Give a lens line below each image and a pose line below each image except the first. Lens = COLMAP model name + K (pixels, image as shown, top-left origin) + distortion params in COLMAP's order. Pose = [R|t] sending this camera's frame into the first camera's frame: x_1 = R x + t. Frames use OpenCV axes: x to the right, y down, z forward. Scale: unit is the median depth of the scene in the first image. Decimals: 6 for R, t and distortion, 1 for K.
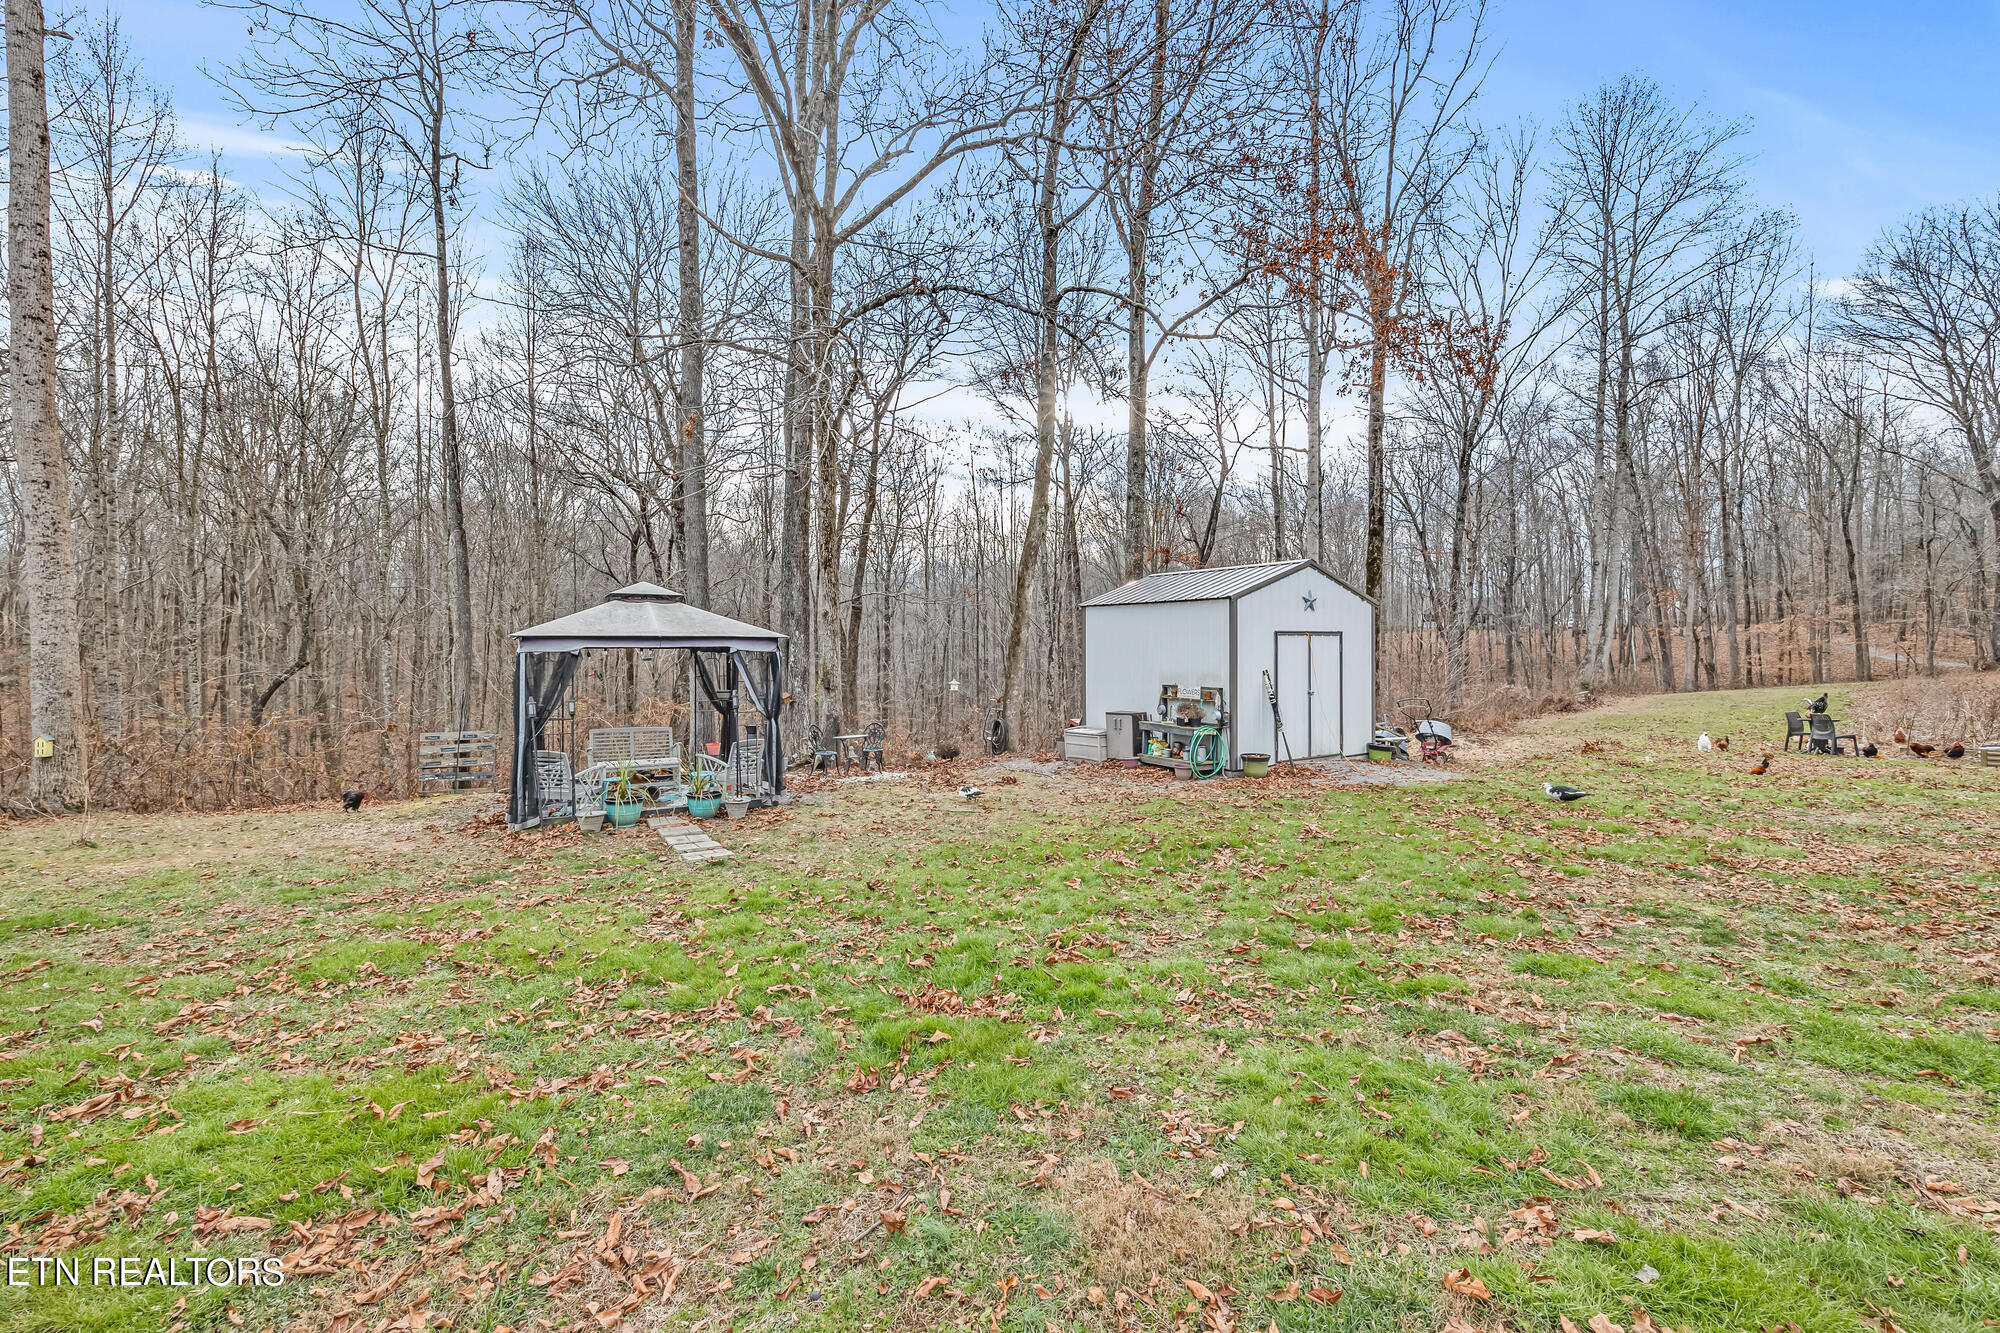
lens RADIAL K [[801.5, 0, 996.5], [0, 801.5, 650.5], [0, 0, 1]] dist [-0.002852, -0.000250]
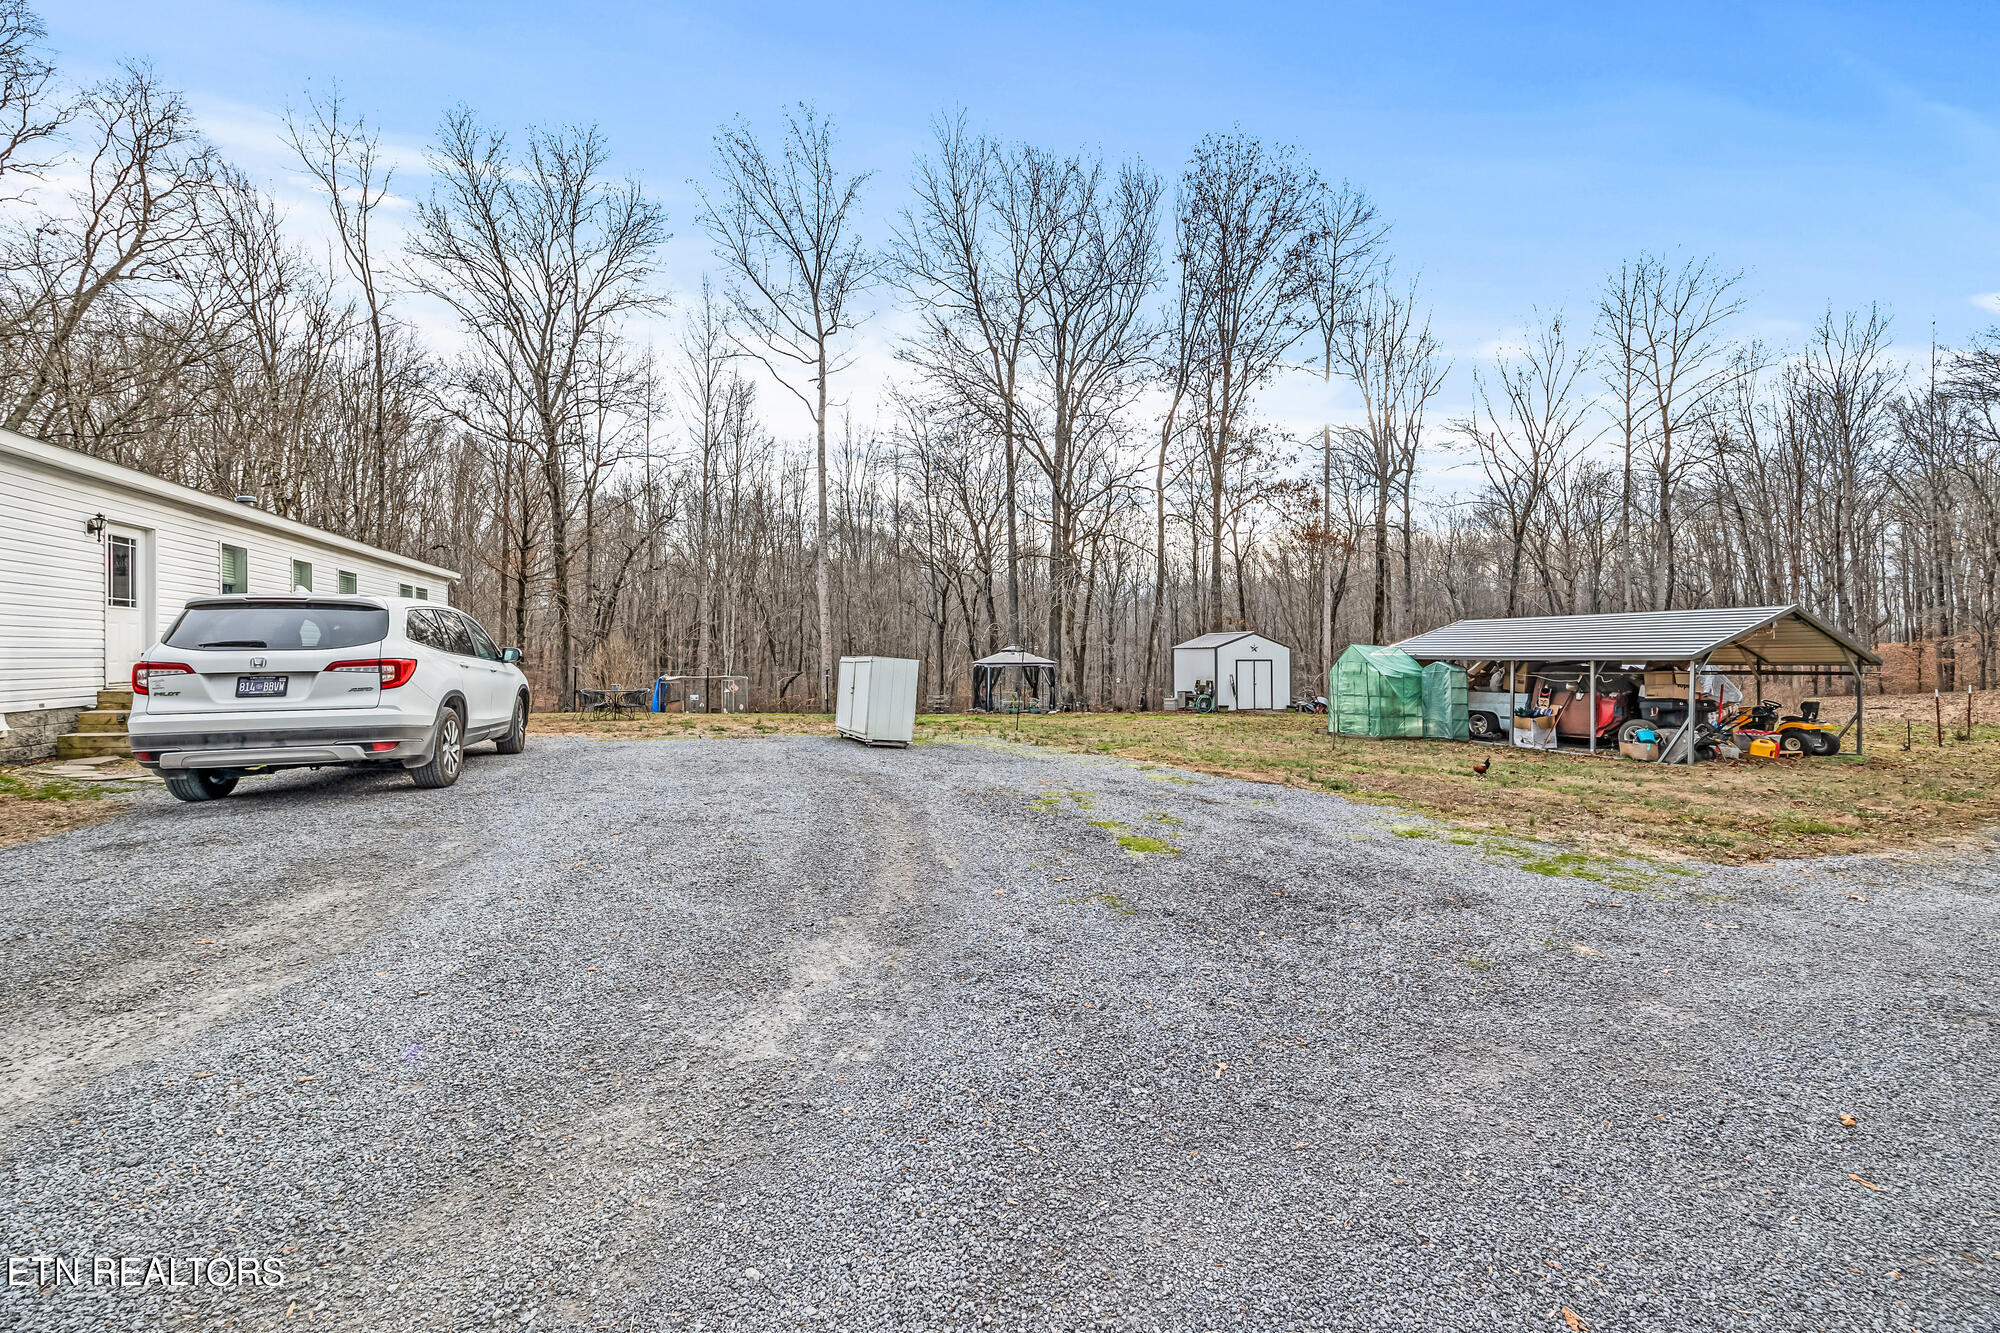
lens RADIAL K [[801.5, 0, 996.5], [0, 801.5, 650.5], [0, 0, 1]] dist [-0.002852, -0.000250]
pose [[0.956926, -0.005461, -0.290282, 0.340874], [0.000055, 0.999826, -0.018630, -0.005043], [0.290333, 0.017811, 0.956760, -1.667022]]
